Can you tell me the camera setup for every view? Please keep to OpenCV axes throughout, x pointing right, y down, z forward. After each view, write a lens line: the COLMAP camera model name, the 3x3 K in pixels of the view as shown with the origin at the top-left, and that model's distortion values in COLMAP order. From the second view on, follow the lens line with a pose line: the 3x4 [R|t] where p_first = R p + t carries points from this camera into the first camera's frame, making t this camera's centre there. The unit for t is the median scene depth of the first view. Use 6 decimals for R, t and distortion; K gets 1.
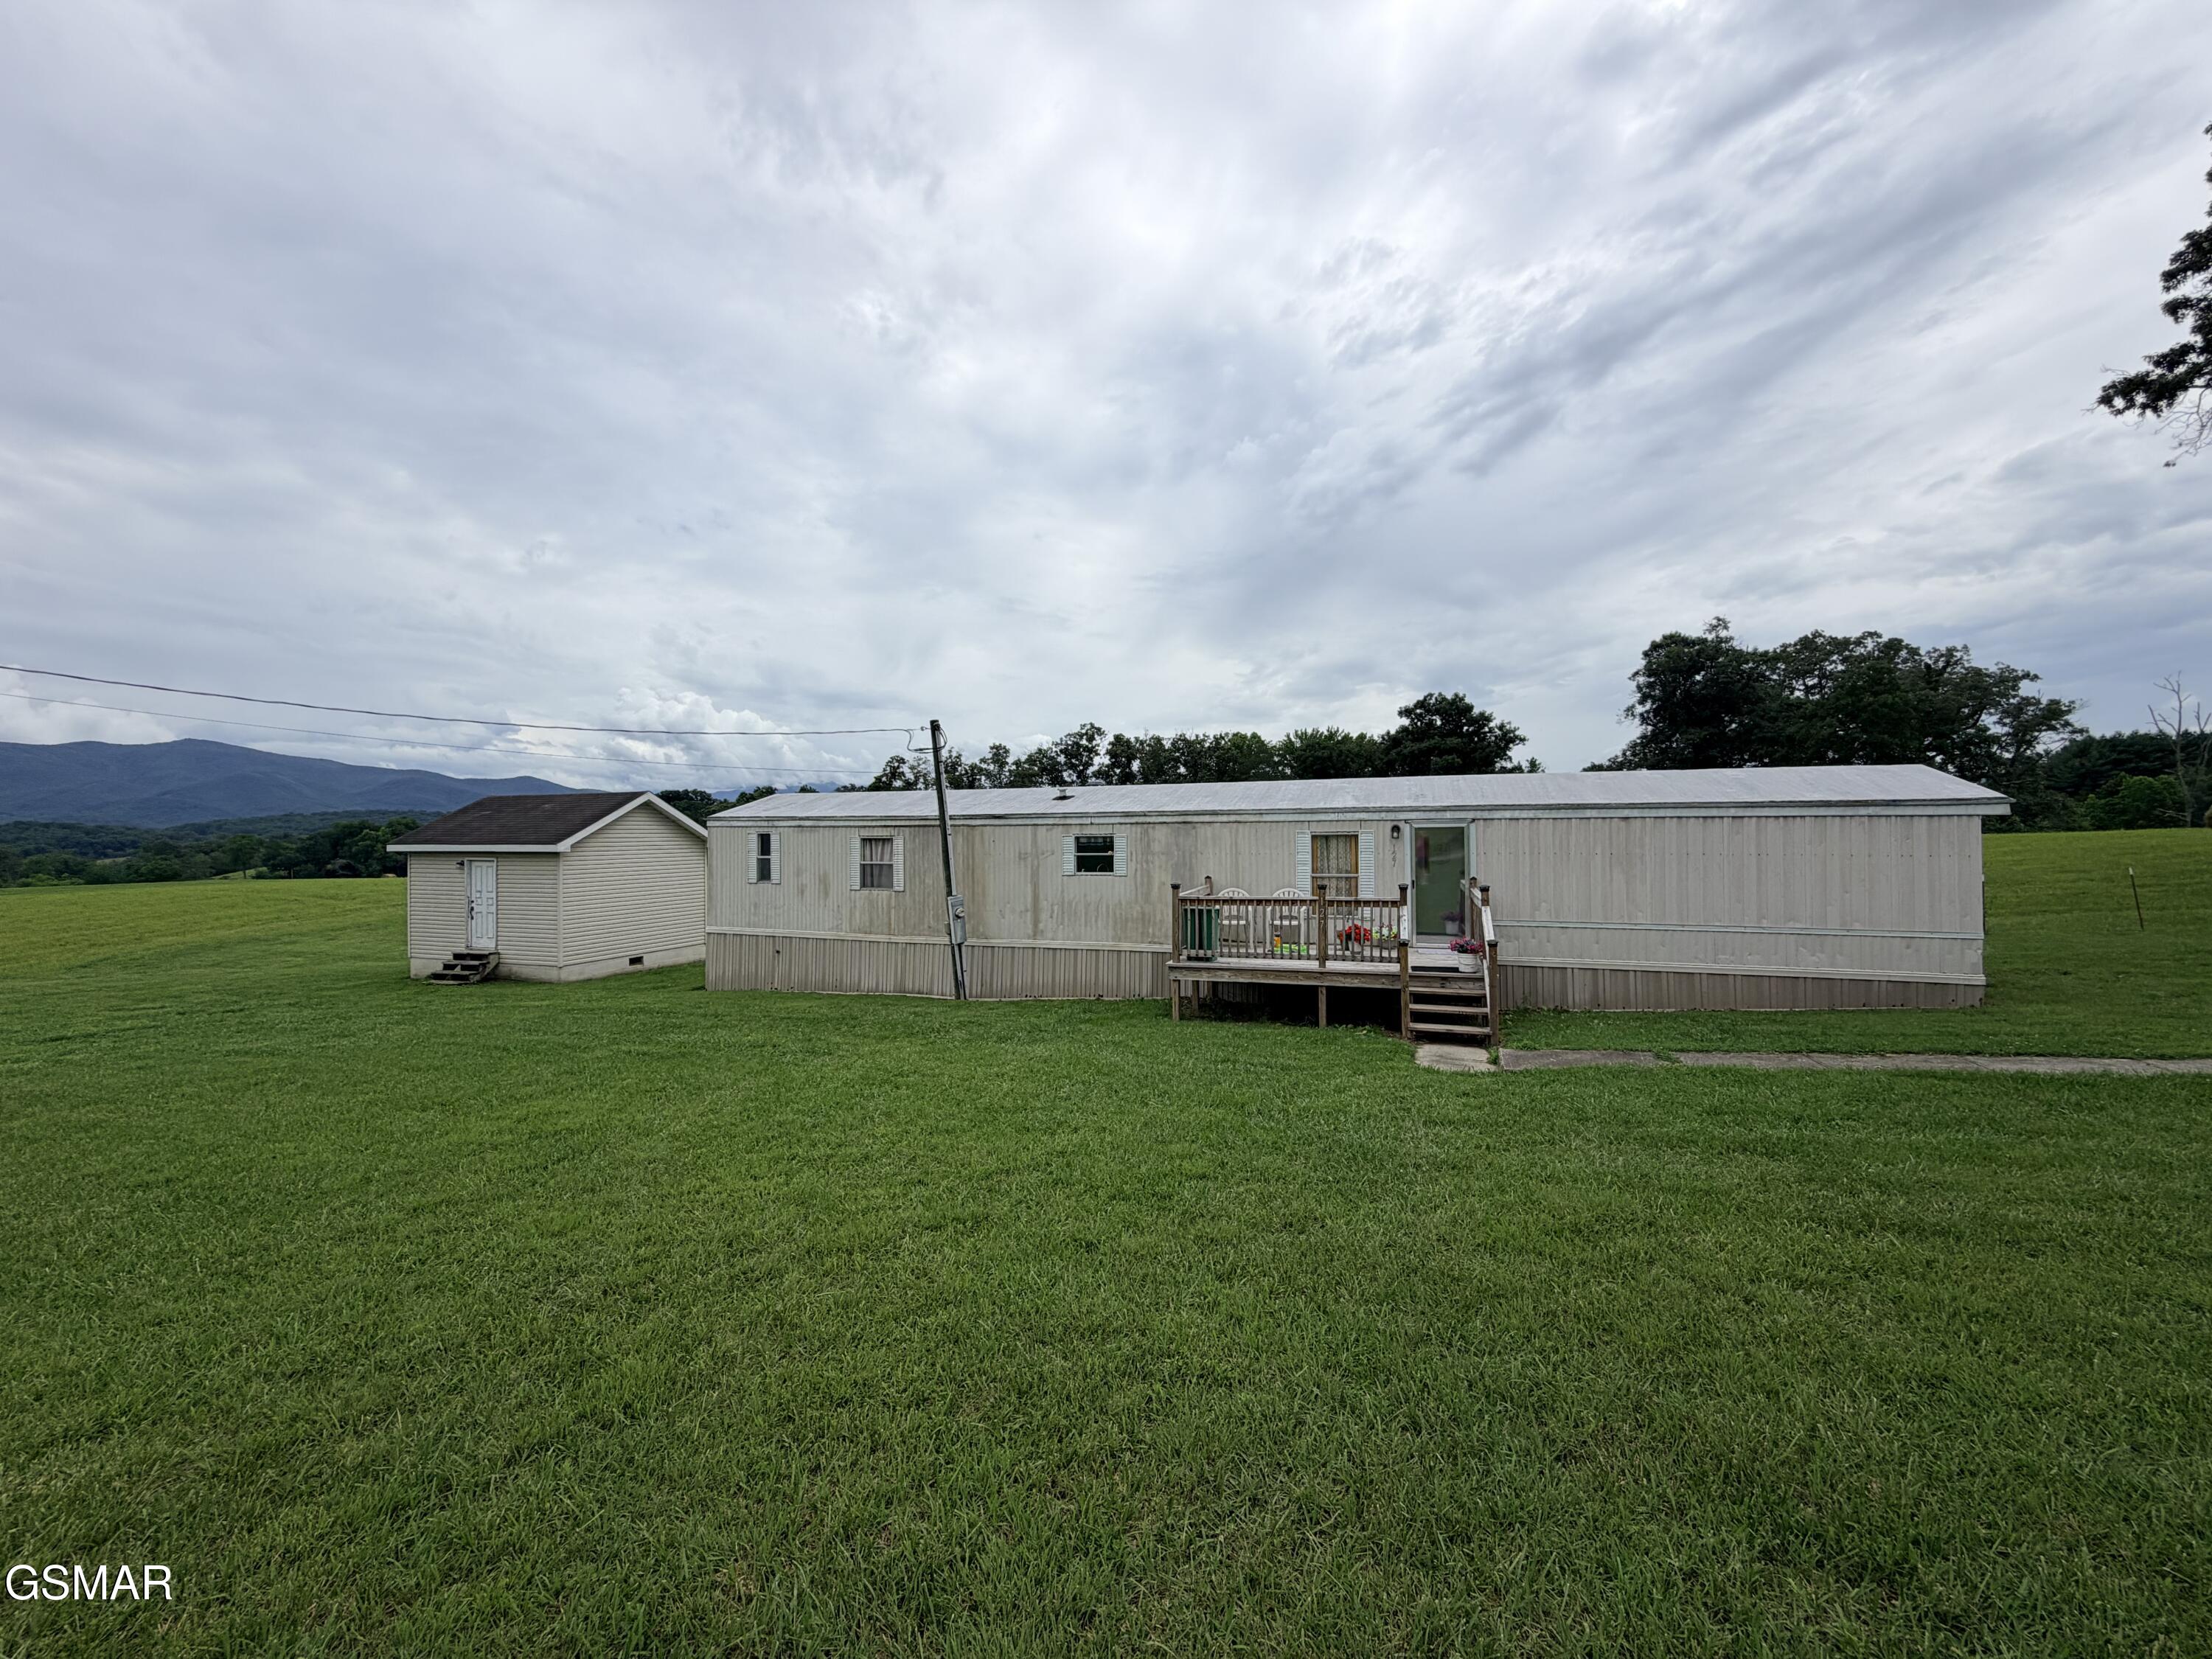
lens RADIAL K [[886.4, 0, 1091.5], [0, 886.4, 837.2], [0, 0, 1]] dist [0.002344, -0.000179]
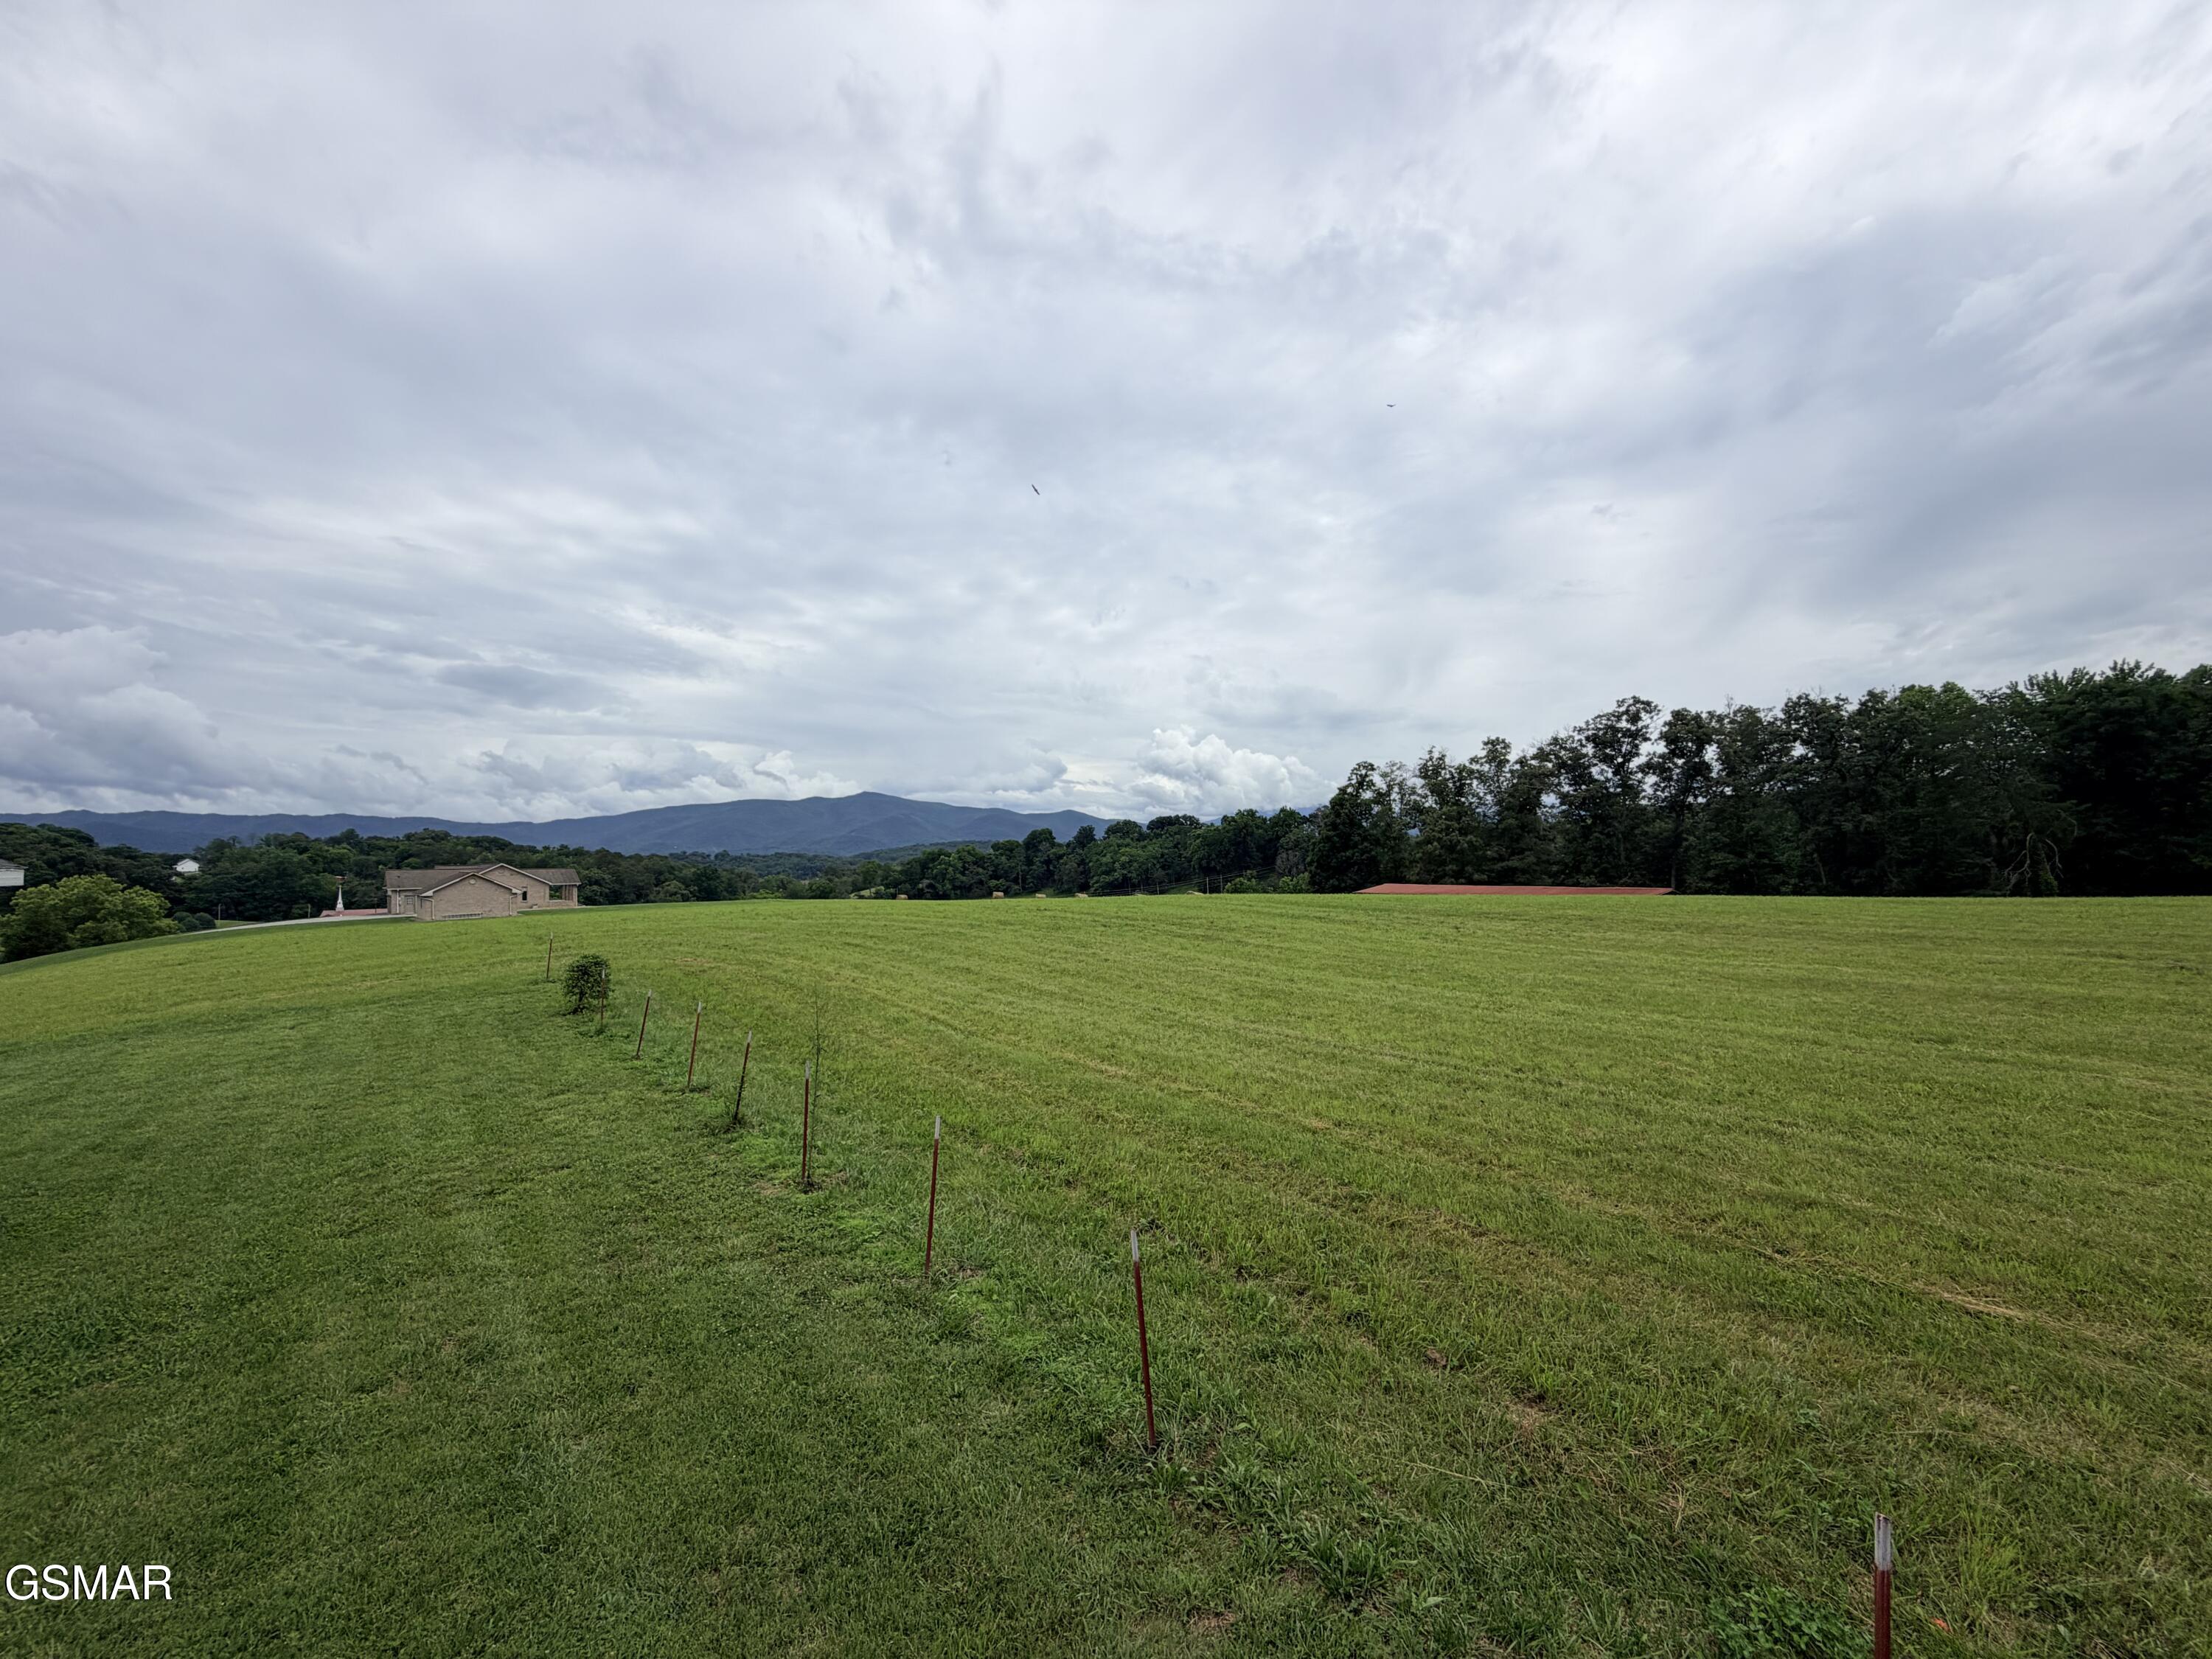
lens RADIAL K [[886.4, 0, 1101.4], [0, 886.4, 810.1], [0, 0, 1]] dist [0.002344, -0.000179]
pose [[0.860785, -0.034349, -0.507809, -0.057789], [0.005925, 0.998329, -0.057486, 0.005241], [0.508935, 0.046475, 0.859549, 1.002026]]
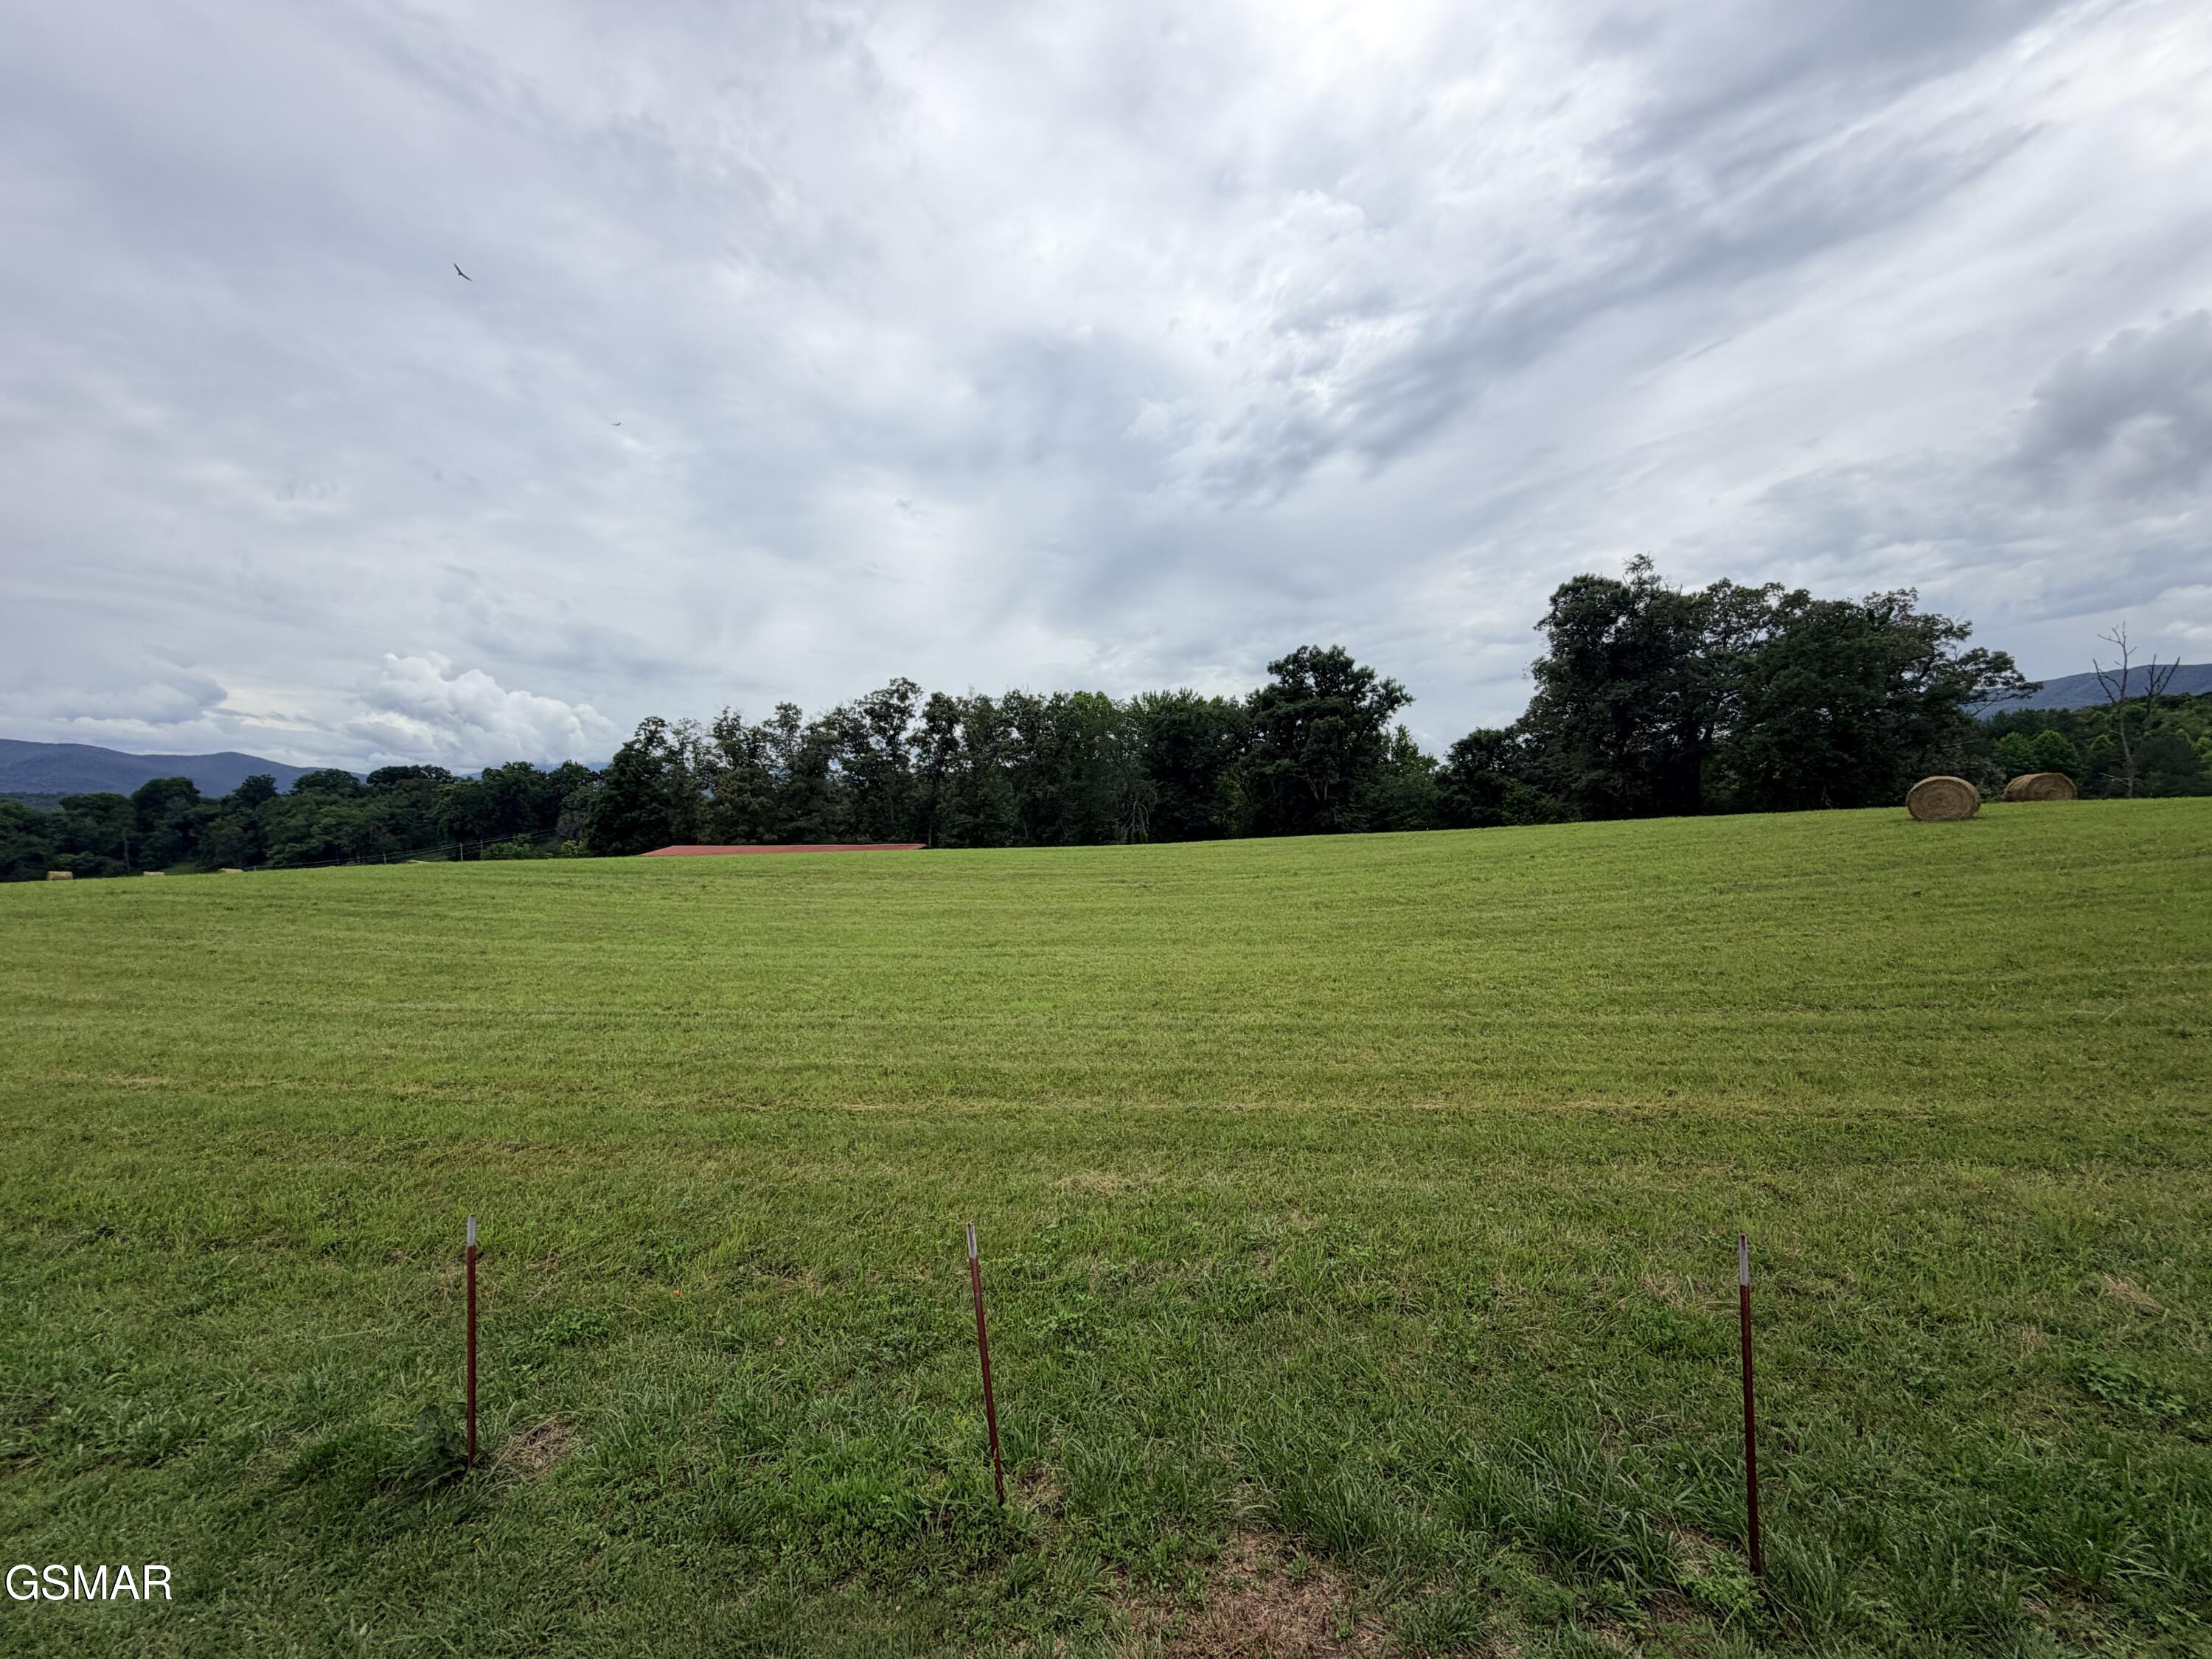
lens RADIAL K [[886.4, 0, 1099.9], [0, 886.4, 816.8], [0, 0, 1]] dist [0.002344, -0.000179]
pose [[0.979363, -0.008700, 0.201922, 0.063619], [0.008845, 0.999961, 0.000189, 0.004964], [-0.201916, 0.001601, 0.979402, 0.939924]]
